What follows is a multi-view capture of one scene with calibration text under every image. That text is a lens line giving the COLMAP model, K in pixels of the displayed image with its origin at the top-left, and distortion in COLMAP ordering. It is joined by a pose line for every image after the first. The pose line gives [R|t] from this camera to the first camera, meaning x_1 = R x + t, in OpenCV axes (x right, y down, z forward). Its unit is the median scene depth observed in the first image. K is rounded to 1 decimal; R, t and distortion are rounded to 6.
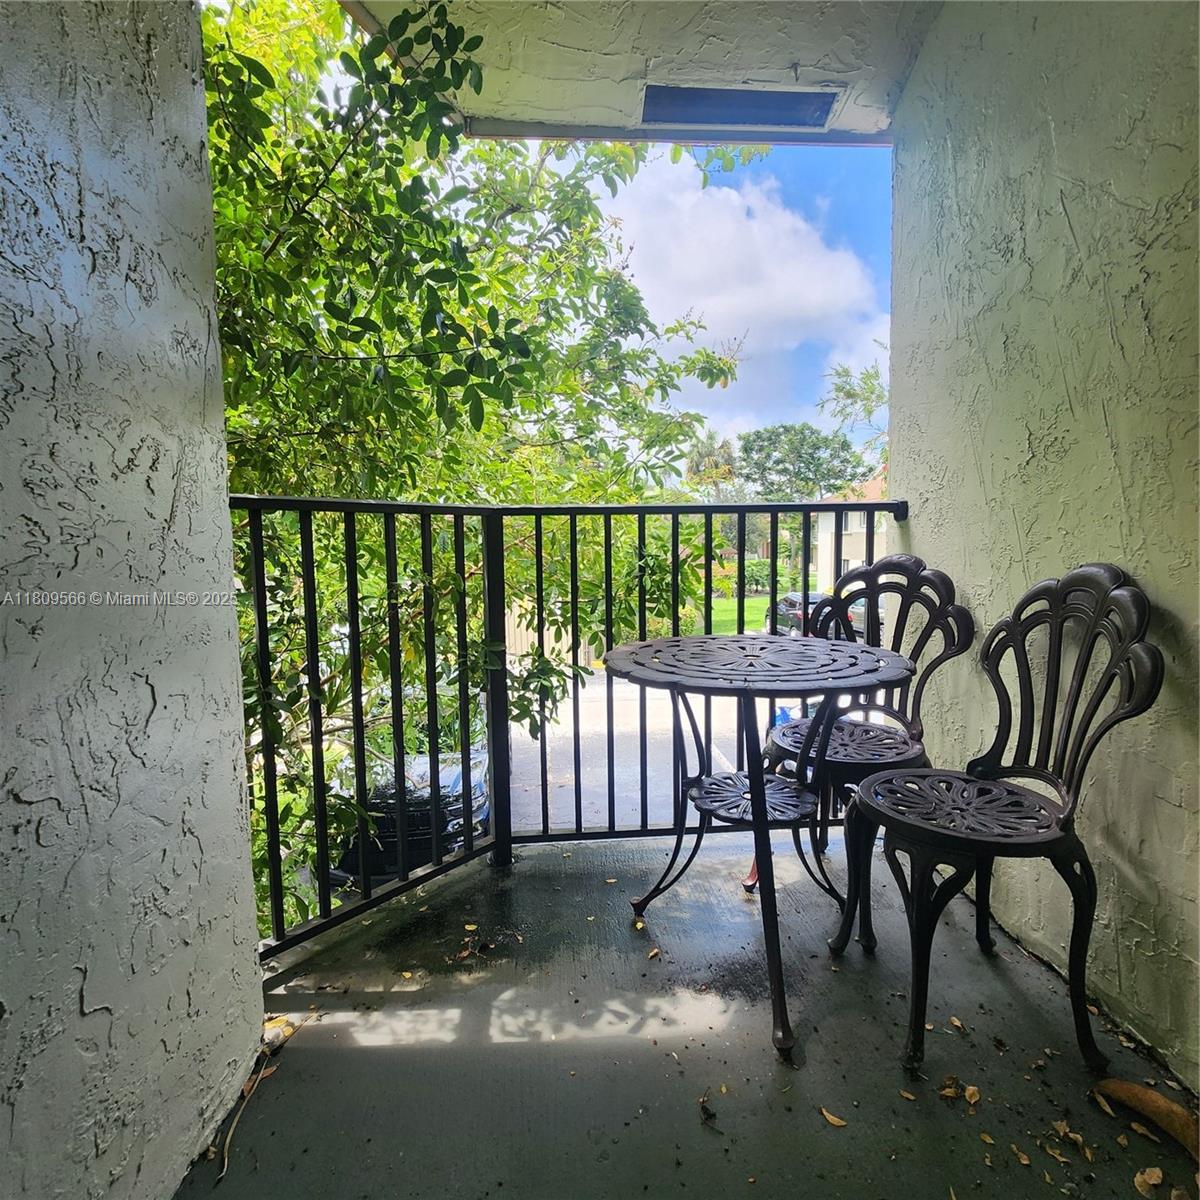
lens RADIAL K [[659.4, 0, 598.4], [0, 659.4, 599.6], [0, 0, 1]] dist [0.004246, -0.001845]
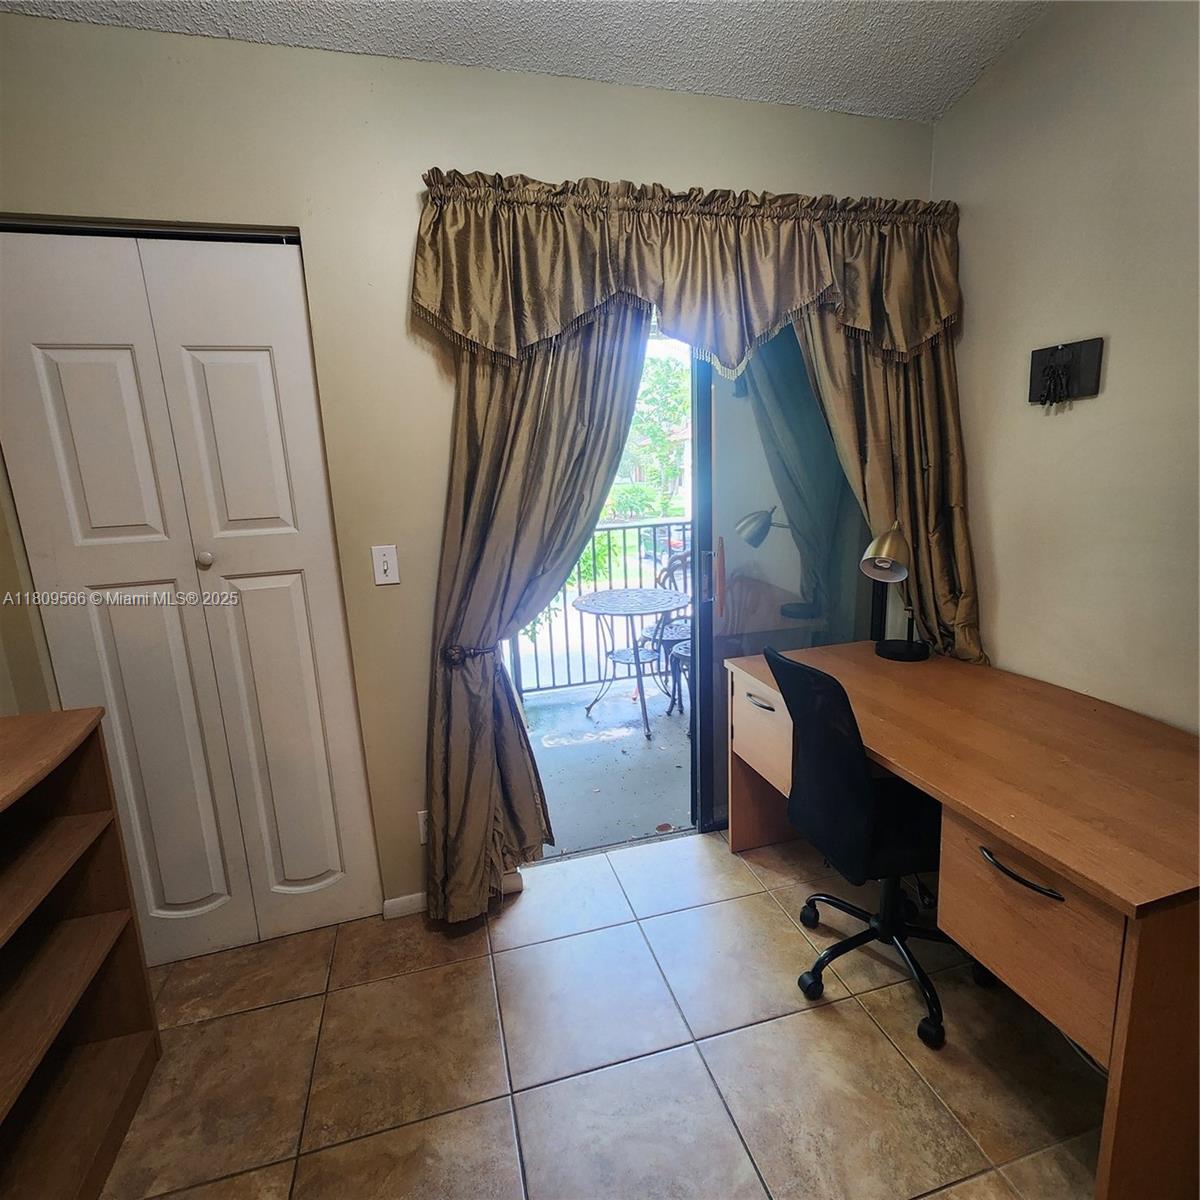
lens RADIAL K [[659.4, 0, 608.7], [0, 659.4, 594.1], [0, 0, 1]] dist [0.004246, -0.001845]
pose [[0.979051, -0.060280, 0.194485, -0.267119], [0.039191, 0.993102, 0.110514, -0.170832], [-0.199805, -0.100577, 0.974660, -1.113907]]
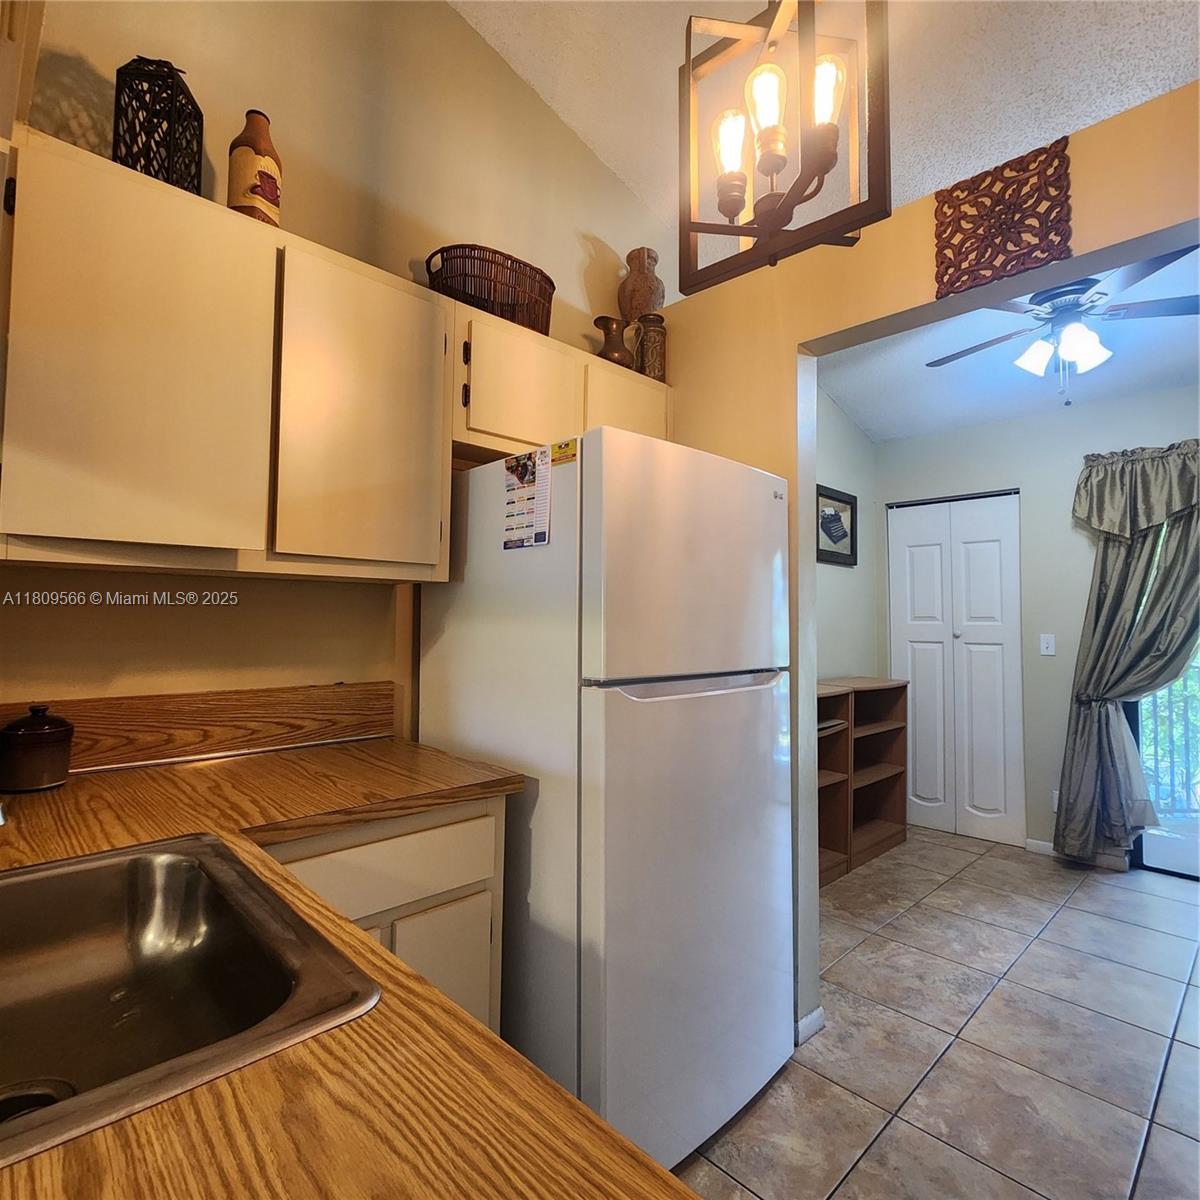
lens RADIAL K [[659.4, 0, 603.6], [0, 659.4, 590.4], [0, 0, 1]] dist [0.004246, -0.001845]
pose [[0.642225, -0.009544, -0.766457, 0.240149], [-0.095157, 0.991195, -0.092075, 0.024329], [0.760587, 0.132067, 0.635662, -2.275146]]
